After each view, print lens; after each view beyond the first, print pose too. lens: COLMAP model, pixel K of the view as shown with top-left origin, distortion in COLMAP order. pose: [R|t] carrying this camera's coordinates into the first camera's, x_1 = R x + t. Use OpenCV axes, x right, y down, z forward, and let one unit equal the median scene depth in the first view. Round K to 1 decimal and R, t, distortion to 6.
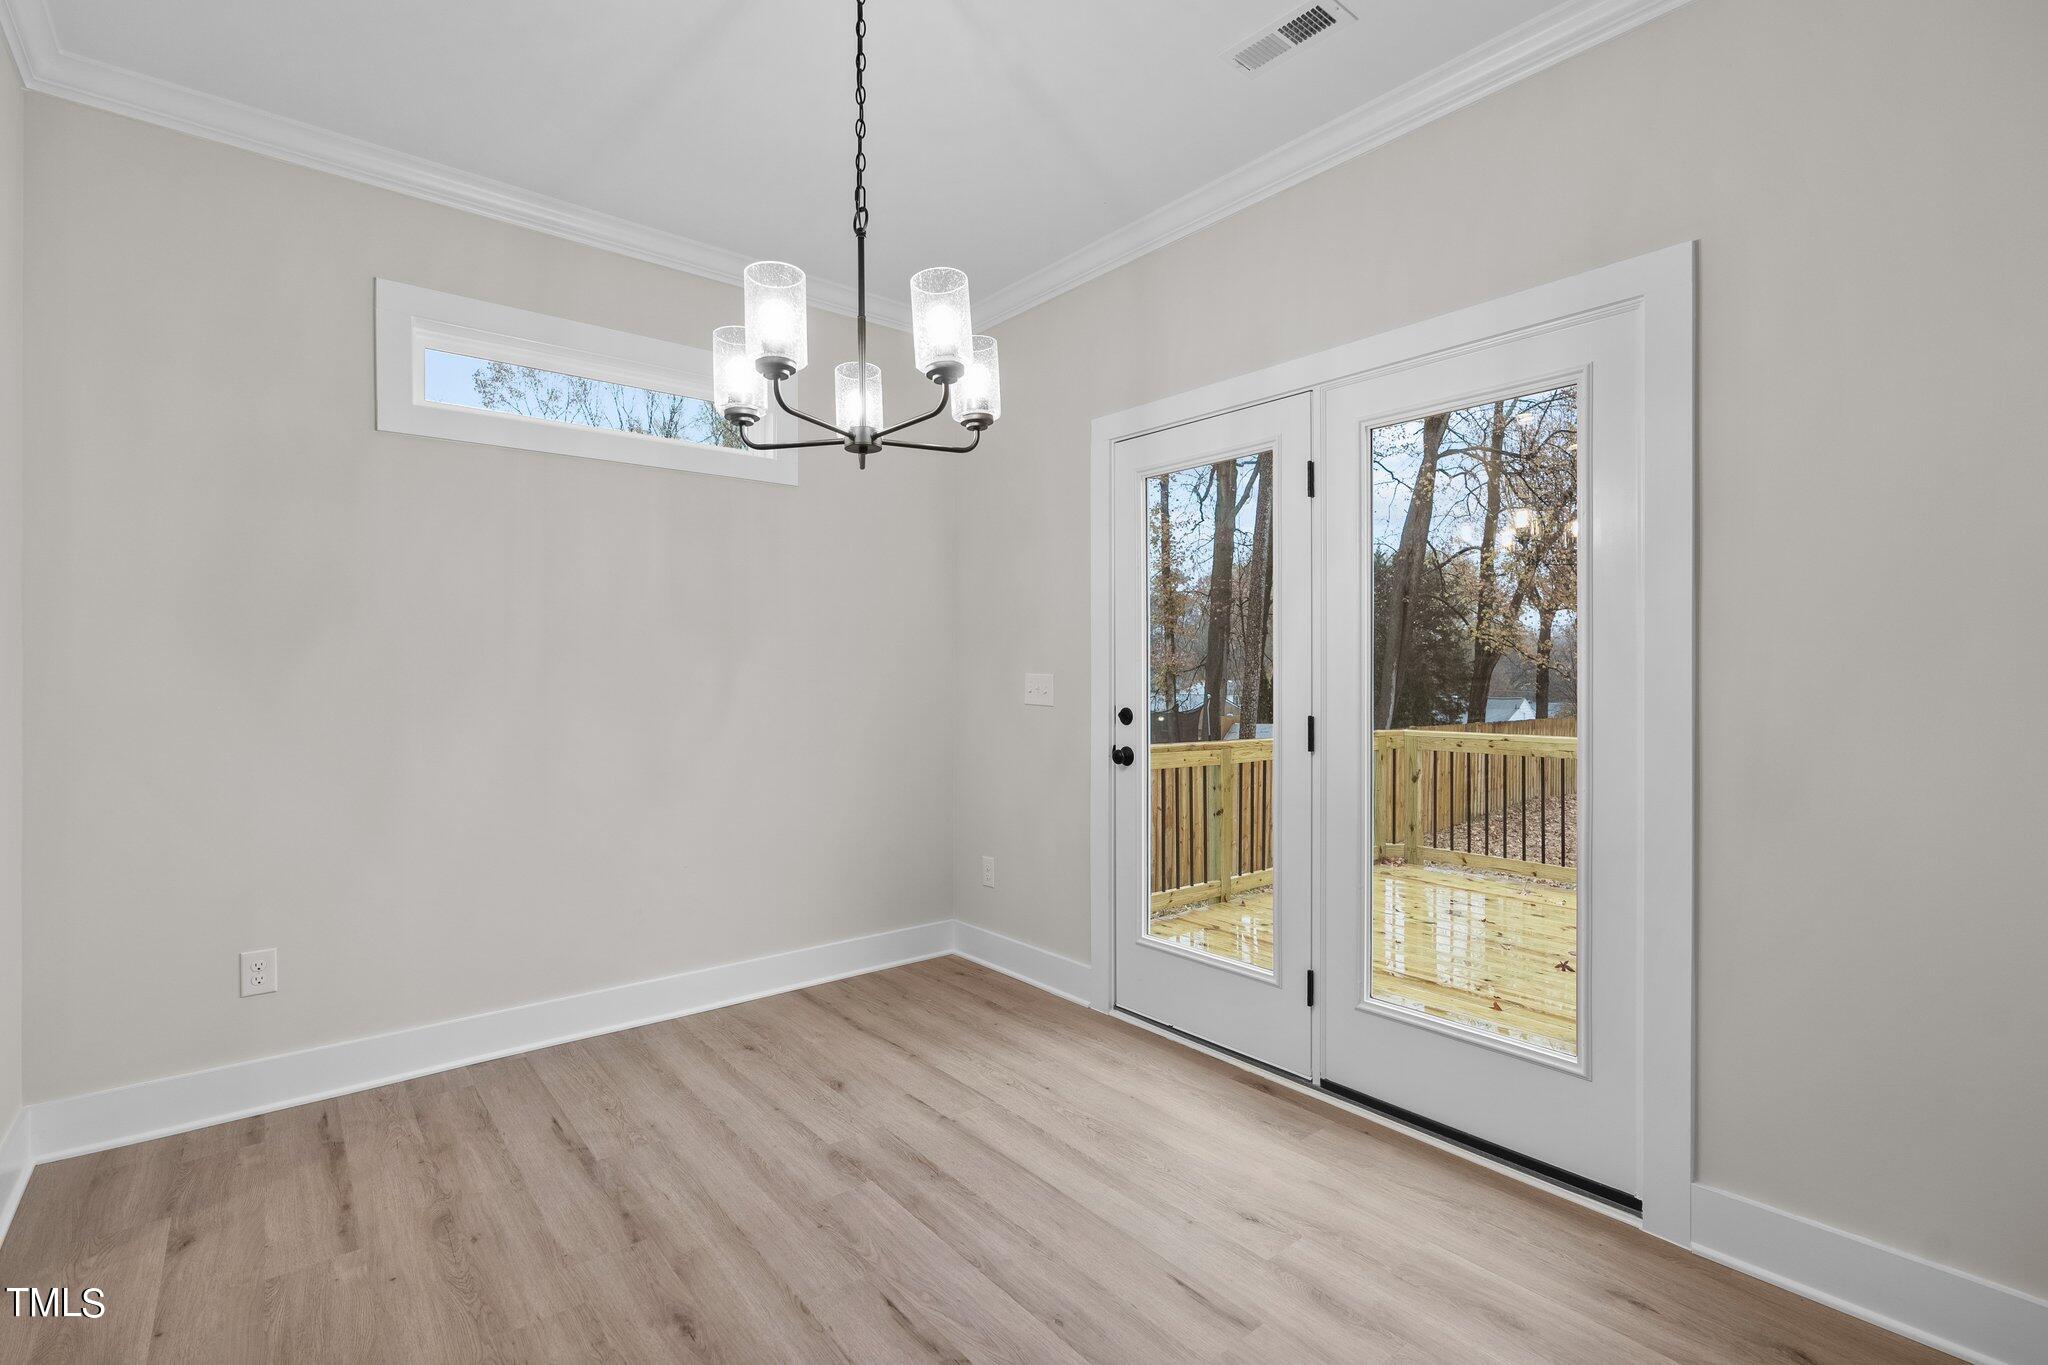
lens RADIAL K [[934.3, 0, 1018.2], [0, 934.3, 672.0], [0, 0, 1]] dist [-0.003936, 0.001244]
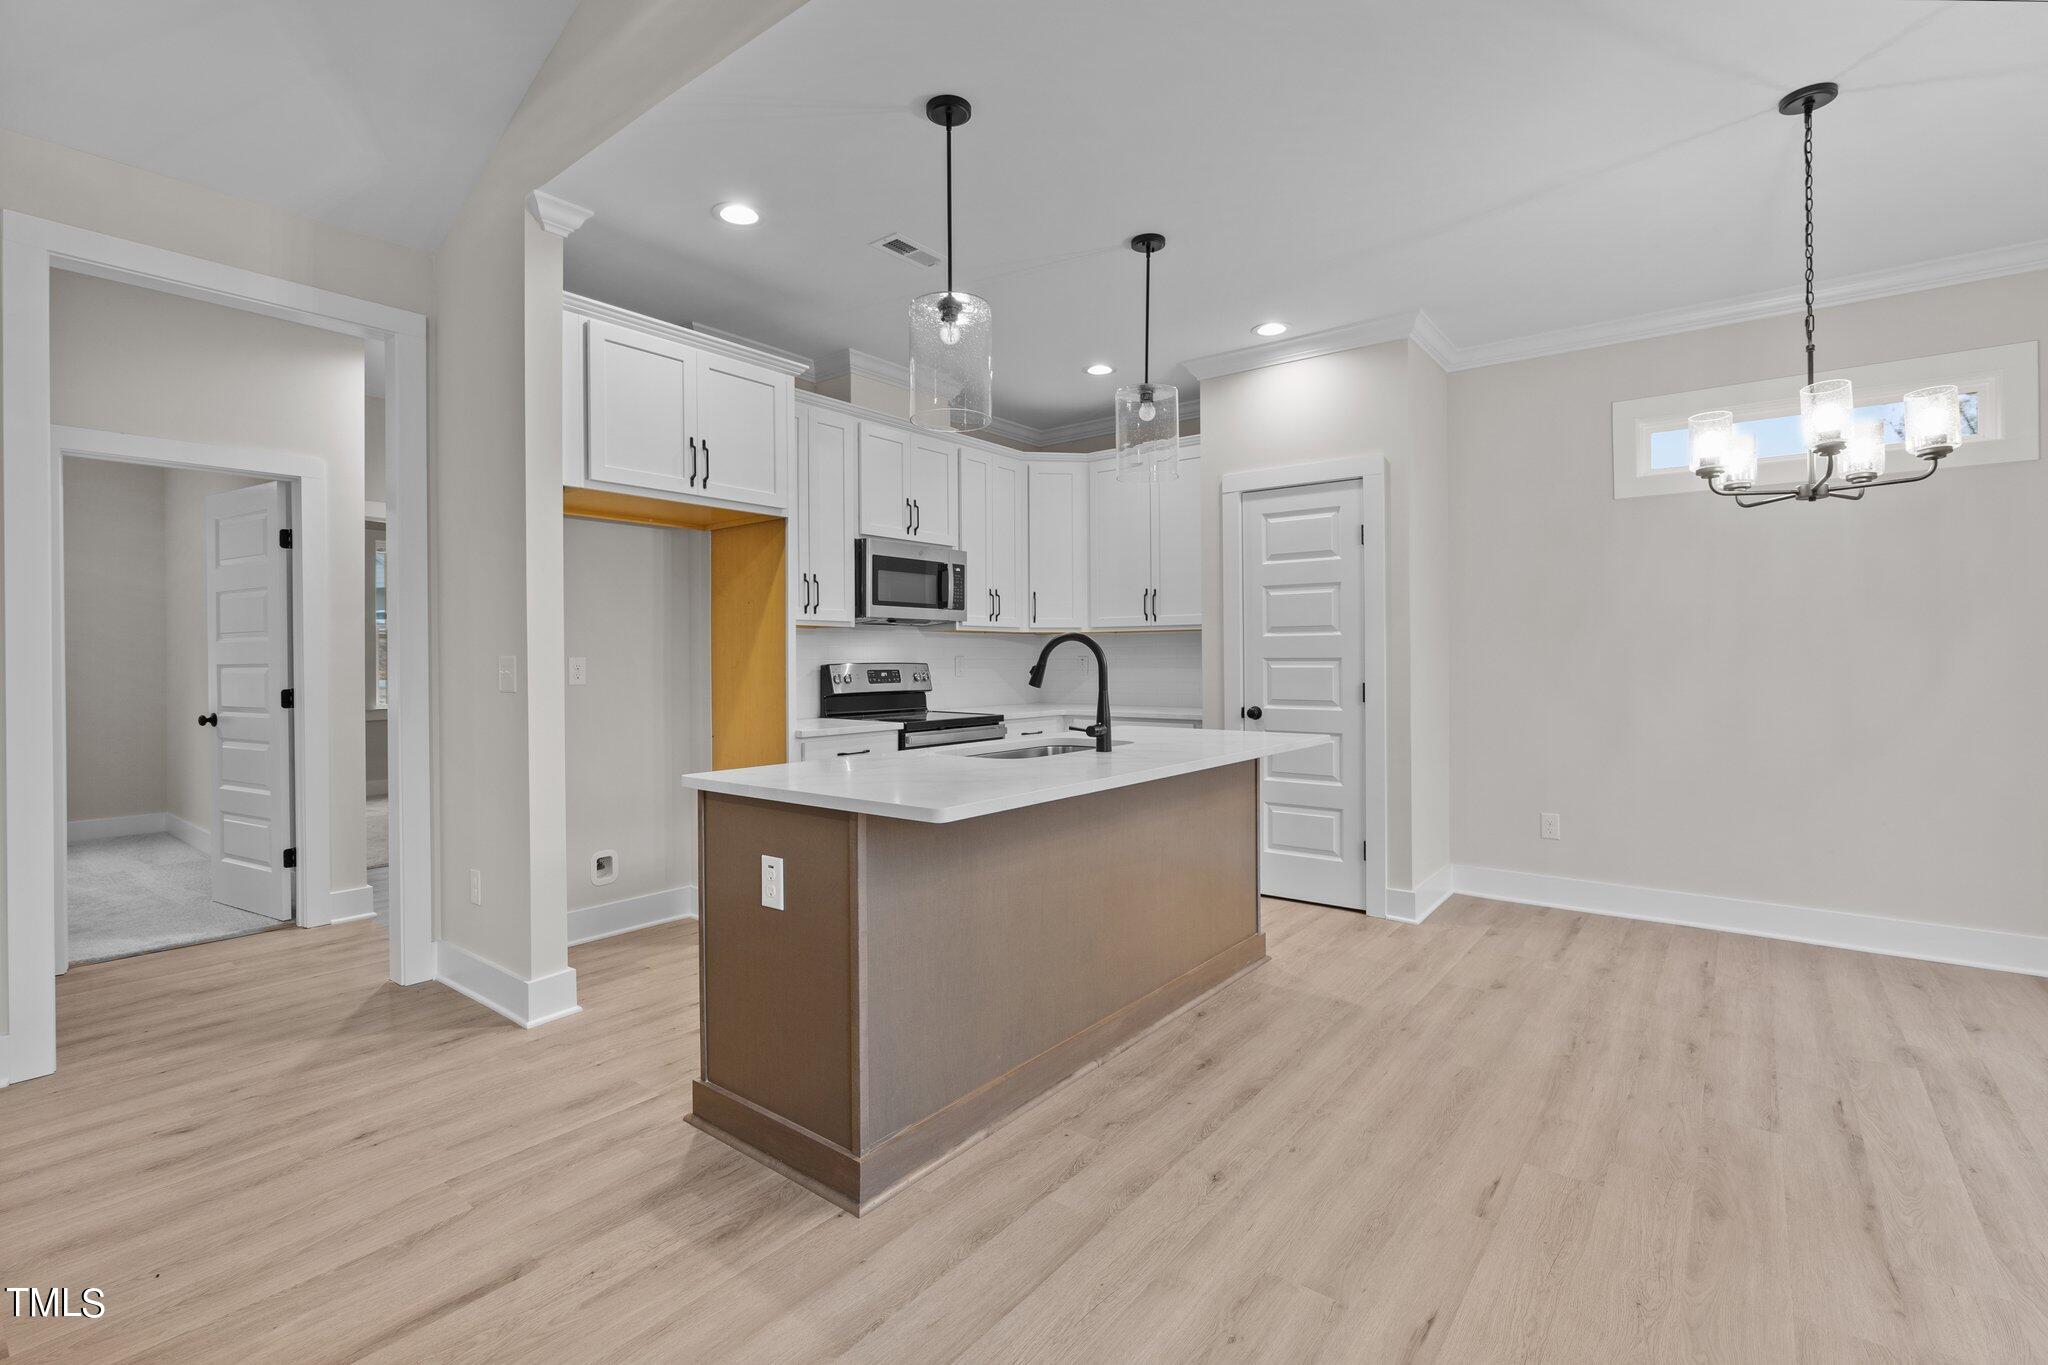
lens RADIAL K [[934.3, 0, 1020.8], [0, 934.3, 663.8], [0, 0, 1]] dist [-0.003936, 0.001244]
pose [[0.227799, 0.006310, -0.973688, 0.741247], [0.007183, 0.999941, 0.008161, -0.002363], [0.973682, -0.008853, 0.227740, -0.402867]]
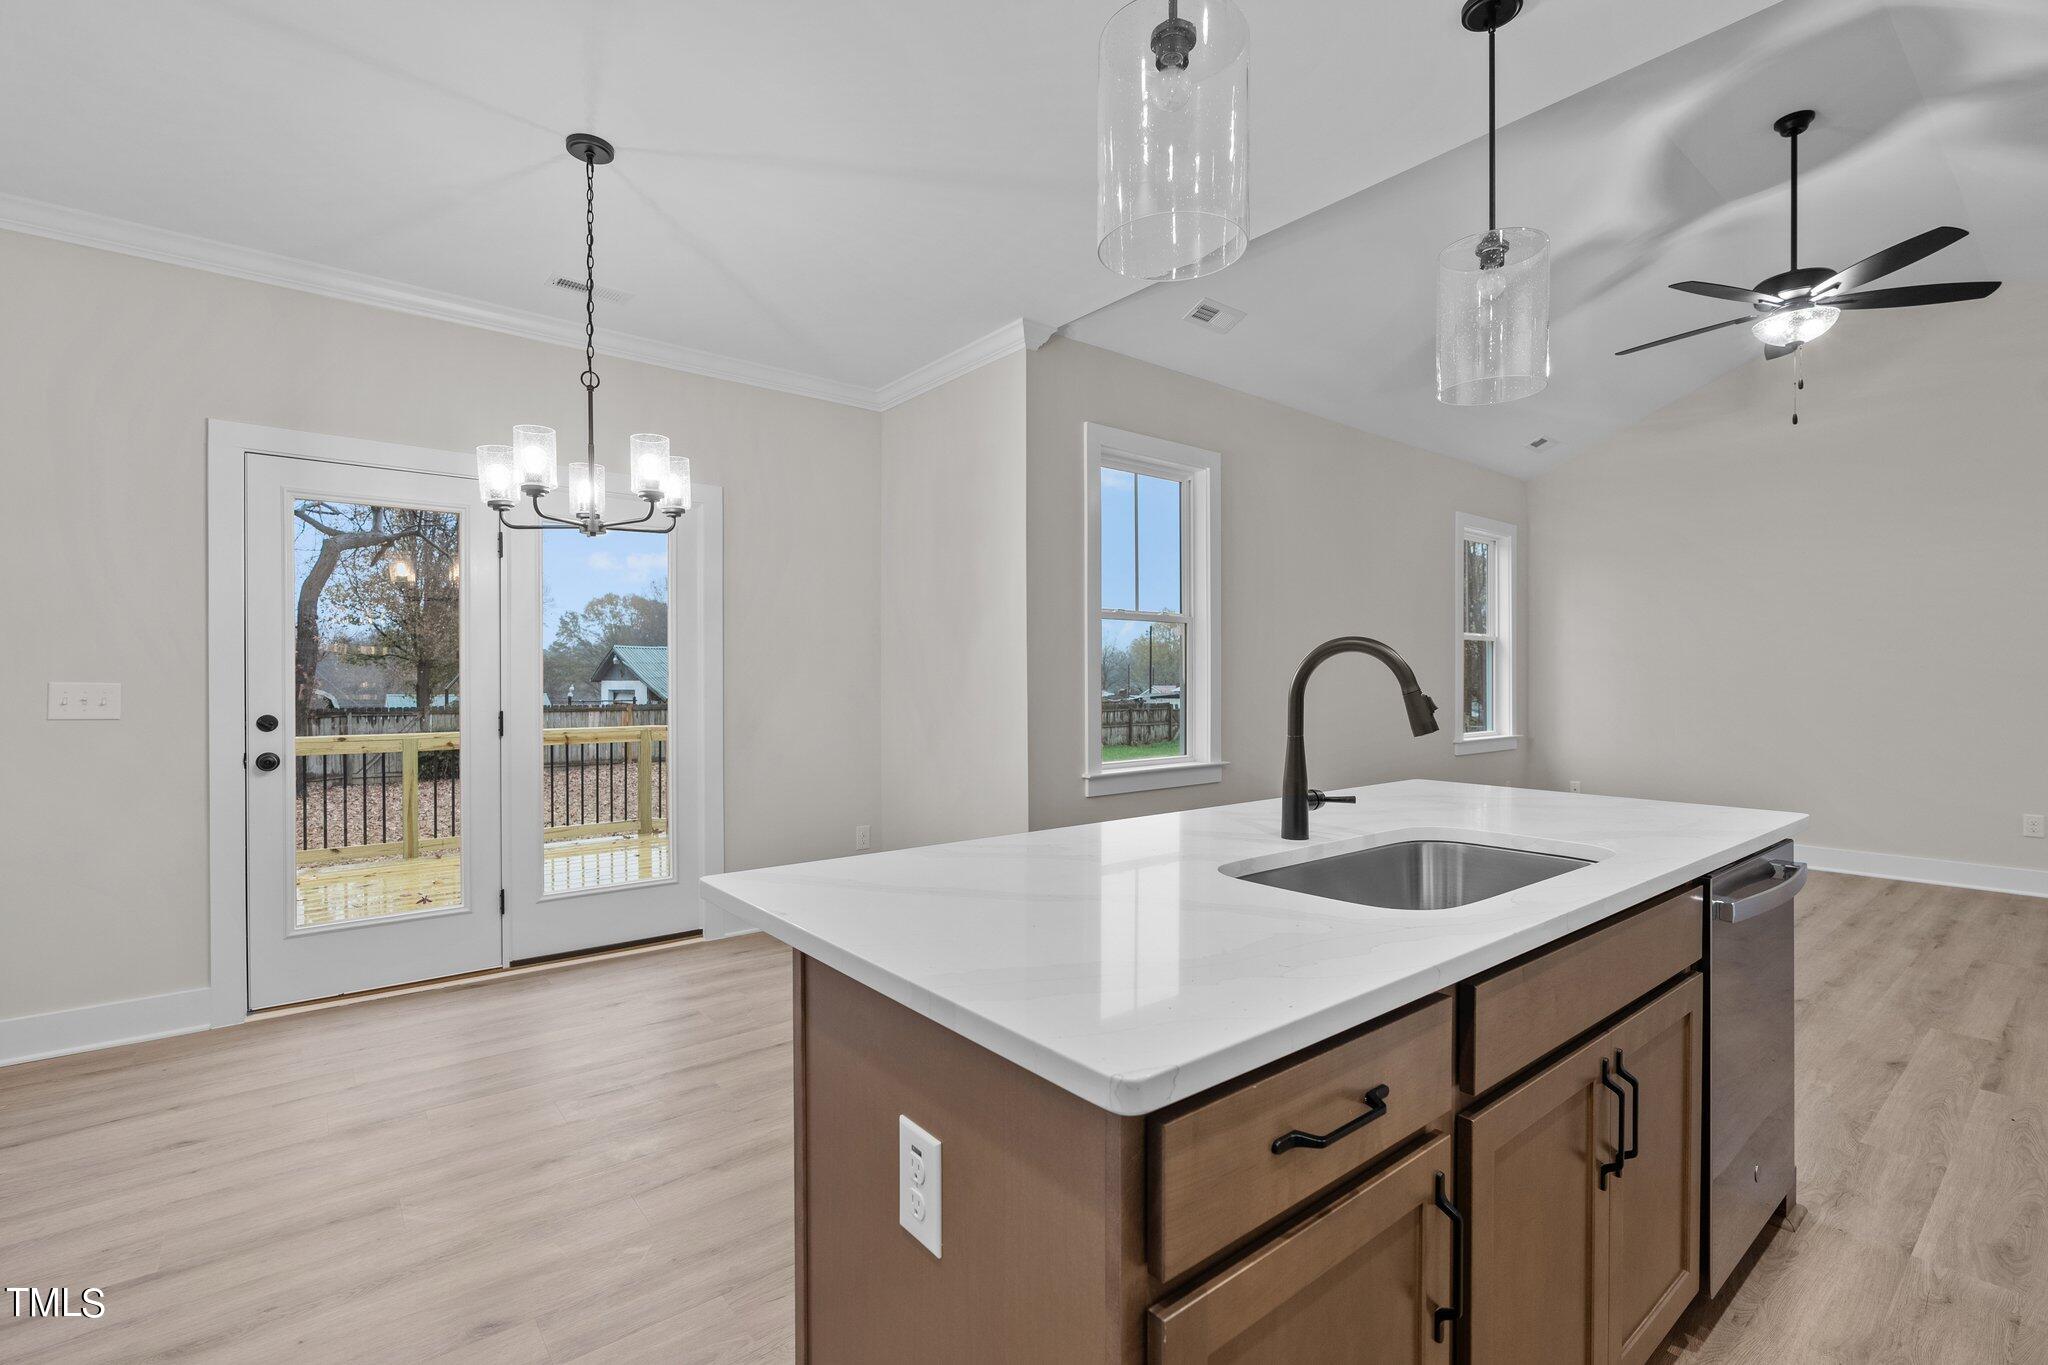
lens RADIAL K [[934.3, 0, 1022.4], [0, 934.3, 682.4], [0, 0, 1]] dist [-0.003936, 0.001244]
pose [[-0.004073, 0.001145, 0.999991, -1.316460], [-0.001472, 0.999998, -0.001151, 0.002770], [-0.999991, -0.001477, -0.004071, 0.246375]]
